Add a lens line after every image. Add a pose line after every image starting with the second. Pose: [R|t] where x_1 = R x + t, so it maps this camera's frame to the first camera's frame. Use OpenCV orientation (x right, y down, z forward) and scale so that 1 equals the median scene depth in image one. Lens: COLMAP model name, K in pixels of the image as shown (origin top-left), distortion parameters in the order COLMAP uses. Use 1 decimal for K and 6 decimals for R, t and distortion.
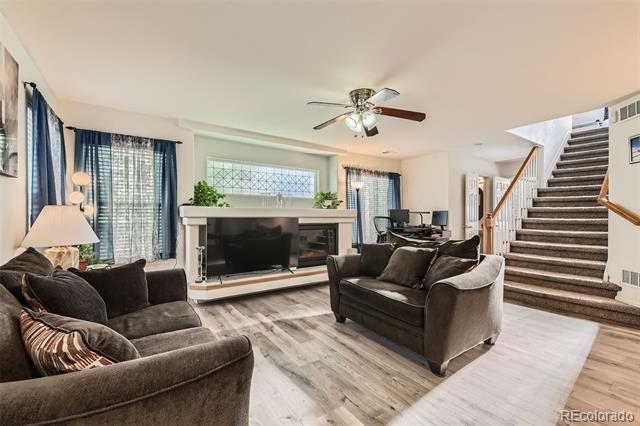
lens RADIAL K [[275.0, 0, 323.8], [0, 275.0, 214.3], [0, 0, 1]] dist [0.012509, -0.008731]
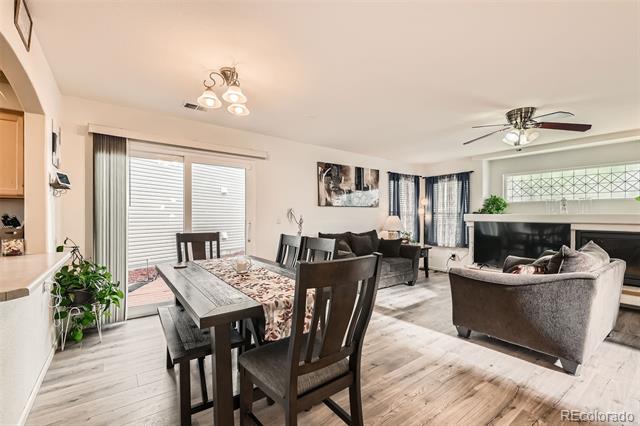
lens RADIAL K [[275.0, 0, 323.8], [0, 275.0, 214.3], [0, 0, 1]] dist [0.012509, -0.008731]
pose [[0.034853, -0.010543, -0.999337, 1.025101], [-0.001604, 0.999942, -0.010605, -0.010093], [0.999391, 0.001973, 0.034834, 0.149702]]
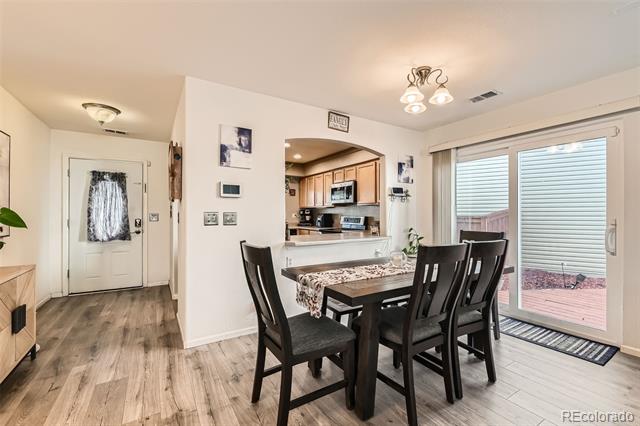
lens RADIAL K [[275.0, 0, 323.8], [0, 275.0, 214.3], [0, 0, 1]] dist [0.012509, -0.008731]
pose [[-0.998503, -0.001502, 0.054685, 0.547137], [-0.001685, 0.999993, -0.003297, -0.006407], [-0.054679, -0.003384, -0.998498, 0.630329]]
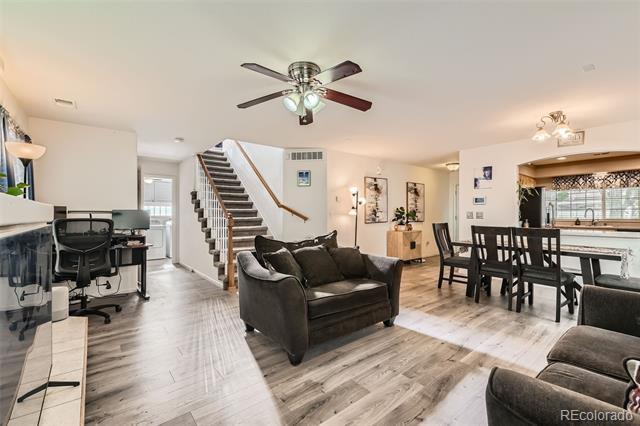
lens RADIAL K [[275.0, 0, 323.8], [0, 275.0, 214.3], [0, 0, 1]] dist [0.012509, -0.008731]
pose [[-0.080288, -0.002038, 0.996770, -0.573488], [-0.000804, 0.999998, 0.001980, -0.003556], [-0.996771, -0.000643, -0.080289, 0.842402]]
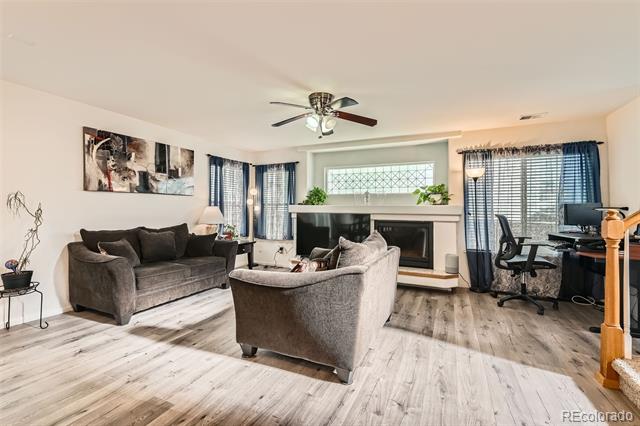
lens RADIAL K [[276.9, 0, 322.0], [0, 276.9, 200.8], [0, 0, 1]] dist [0.013427, -0.000095]
pose [[0.503014, -0.027782, -0.863831, 0.890853], [-0.003686, 0.999405, -0.034289, -0.001581], [0.864270, 0.020432, 0.502613, 0.394376]]
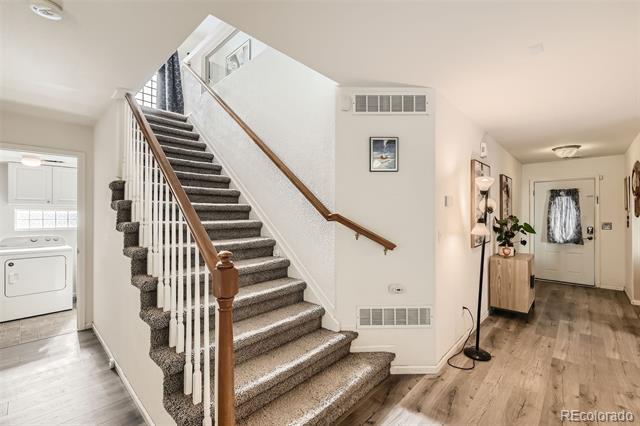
lens RADIAL K [[275.0, 0, 323.8], [0, 275.0, 214.3], [0, 0, 1]] dist [0.012509, -0.008731]
pose [[-0.208503, 0.000248, 0.978022, 0.323801], [-0.002360, 0.999997, -0.000757, -0.051656], [-0.978019, -0.002466, -0.208502, 1.112974]]
